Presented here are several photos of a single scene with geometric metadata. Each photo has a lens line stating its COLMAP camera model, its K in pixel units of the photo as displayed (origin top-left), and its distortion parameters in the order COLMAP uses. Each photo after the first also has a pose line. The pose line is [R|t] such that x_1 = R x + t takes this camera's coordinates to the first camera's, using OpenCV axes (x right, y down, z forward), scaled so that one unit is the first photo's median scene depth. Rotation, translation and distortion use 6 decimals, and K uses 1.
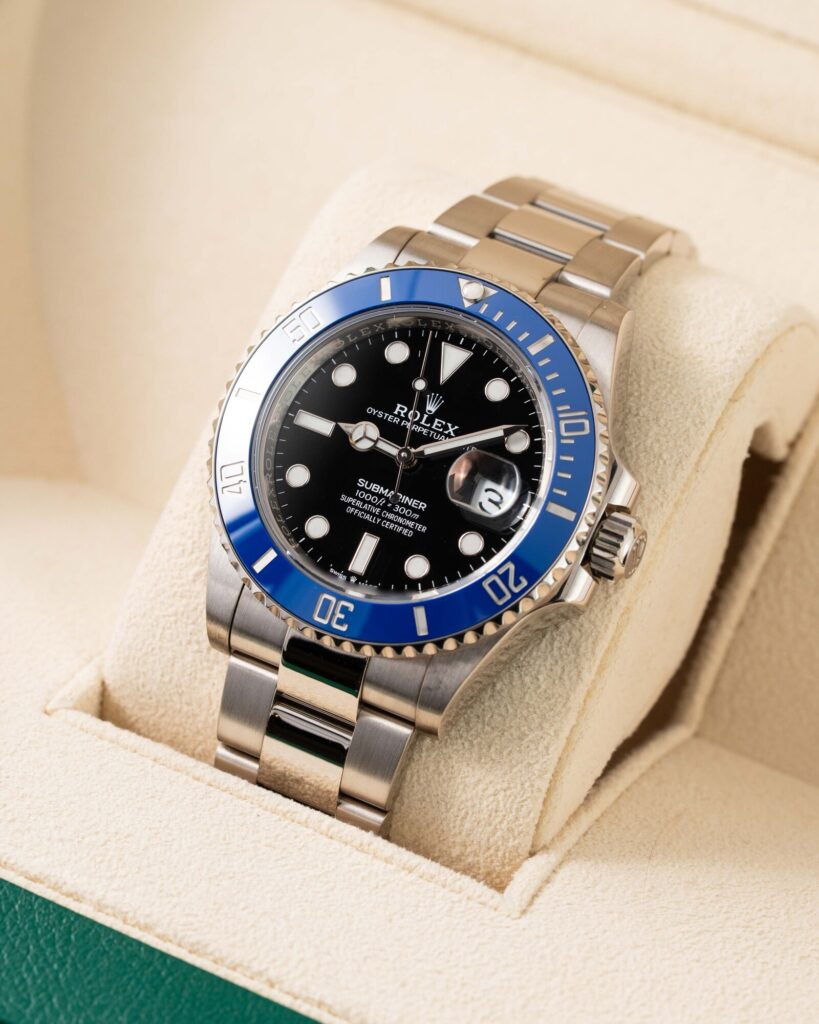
lens RADIAL K [[5410.7, 0, 407.6], [0, 5410.7, 510.1], [0, 0, 1]] dist [-0.134061, 0.000000]
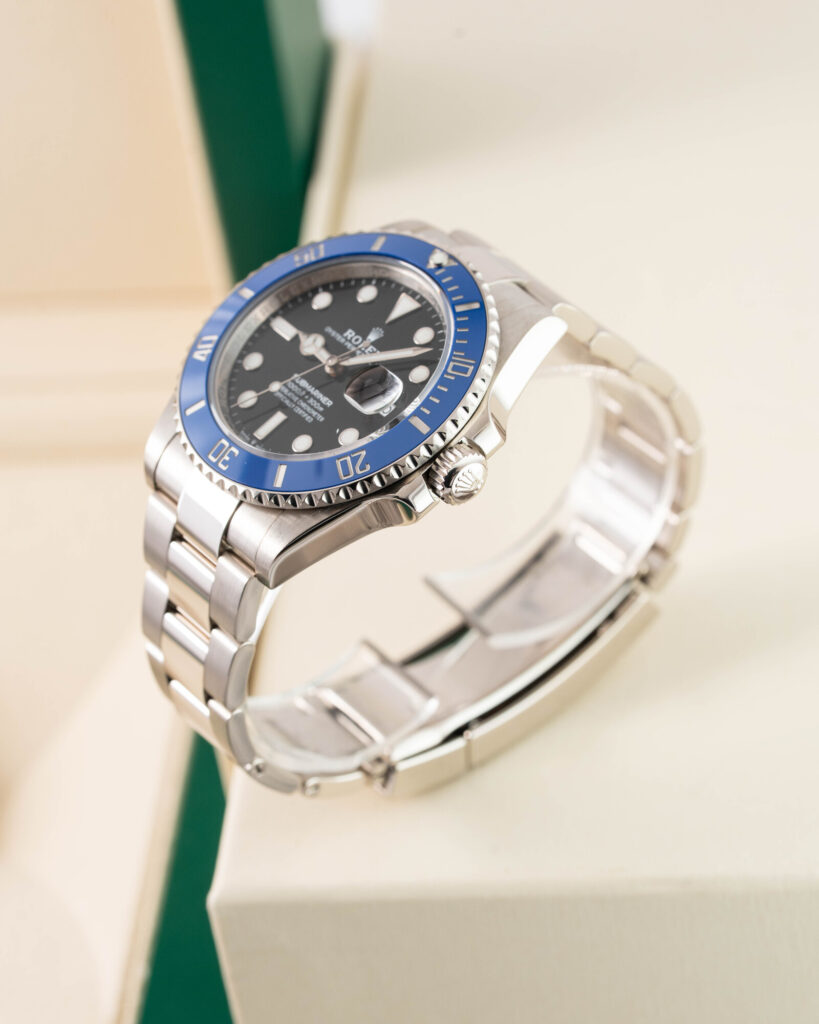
lens RADIAL K [[5410.7, 0, 408.9], [0, 5410.7, 512.4], [0, 0, 1]] dist [-0.134061, 0.000000]
pose [[0.898690, 0.289039, -0.329866, 0.417729], [-0.366754, 0.907717, -0.203817, 0.256981], [0.240514, 0.304148, 0.921763, -0.085997]]
